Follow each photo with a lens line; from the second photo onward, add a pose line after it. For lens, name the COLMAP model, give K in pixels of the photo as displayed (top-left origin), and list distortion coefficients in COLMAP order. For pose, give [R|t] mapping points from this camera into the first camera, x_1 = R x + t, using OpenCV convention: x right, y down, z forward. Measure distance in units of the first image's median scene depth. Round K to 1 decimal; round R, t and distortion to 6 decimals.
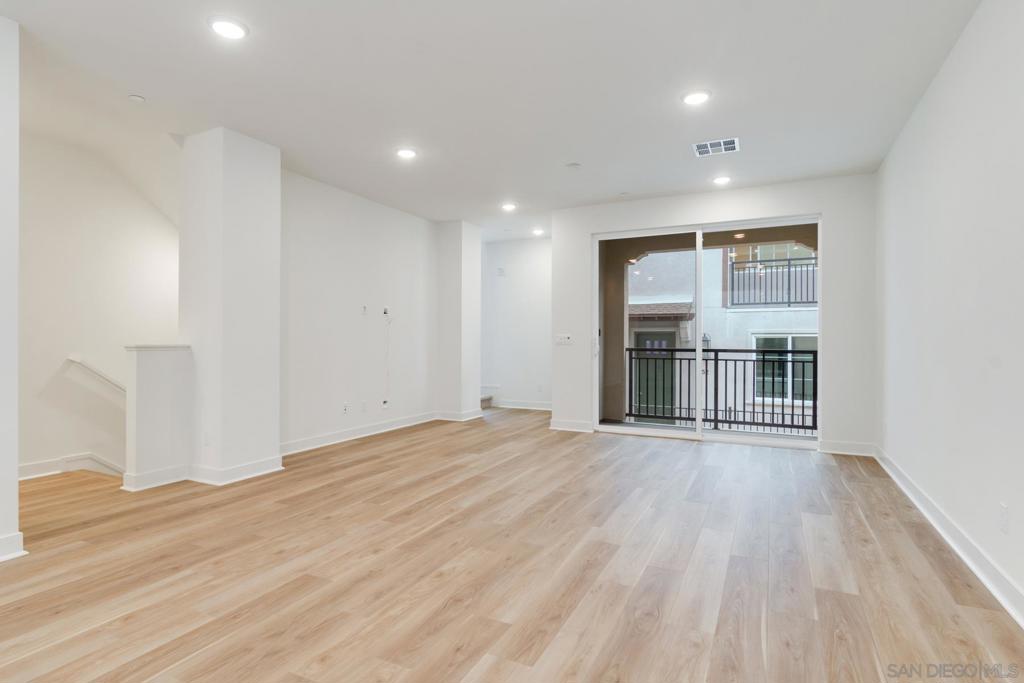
lens RADIAL K [[534.4, 0, 502.2], [0, 534.4, 342.1], [0, 0, 1]] dist [0.029868, -0.029389]
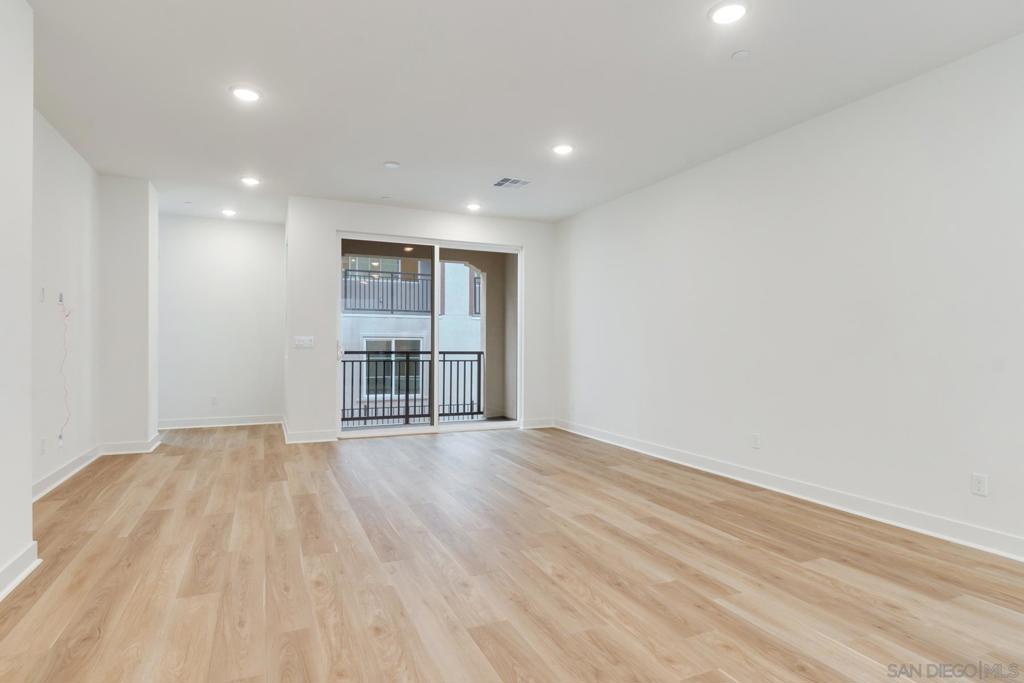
lens RADIAL K [[534.4, 0, 502.2], [0, 534.4, 342.1], [0, 0, 1]] dist [0.029868, -0.029389]
pose [[0.641842, 0.005083, 0.766820, -0.398486], [-0.002472, 0.999987, -0.004560, -0.001120], [-0.766833, 0.001031, 0.641846, 0.179738]]
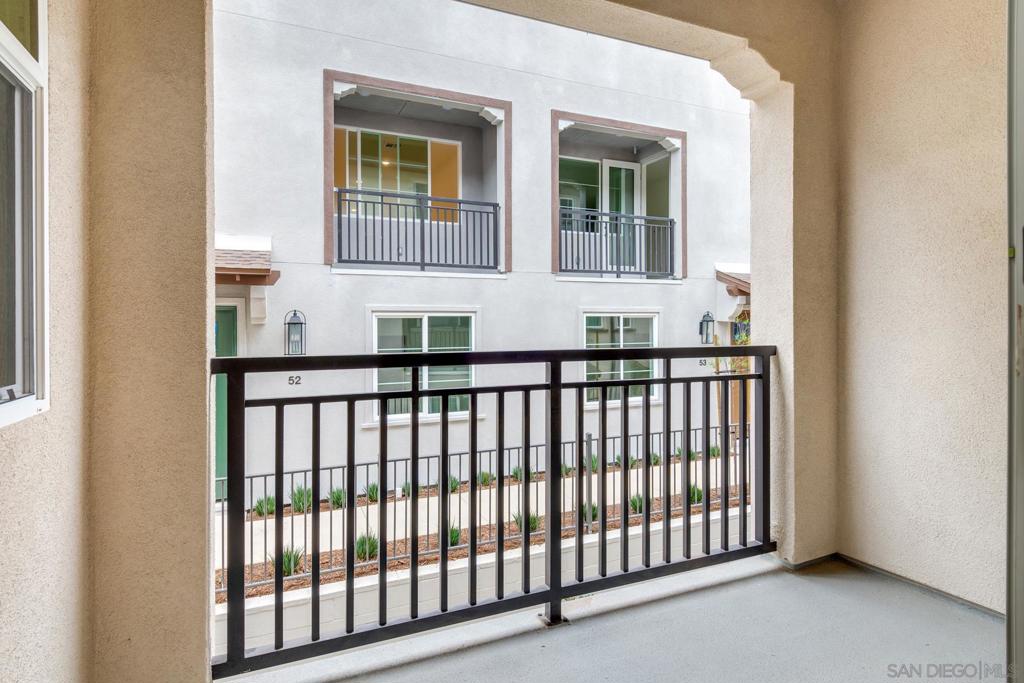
lens RADIAL K [[546.8, 0, 510.1], [0, 546.8, 324.1], [0, 0, 1]] dist [-0.000703, -0.032241]
pose [[0.639230, -0.004109, 0.769005, 0.191093], [0.005297, 0.999986, 0.000940, -0.002237], [-0.768998, 0.003473, 0.639242, 1.030256]]
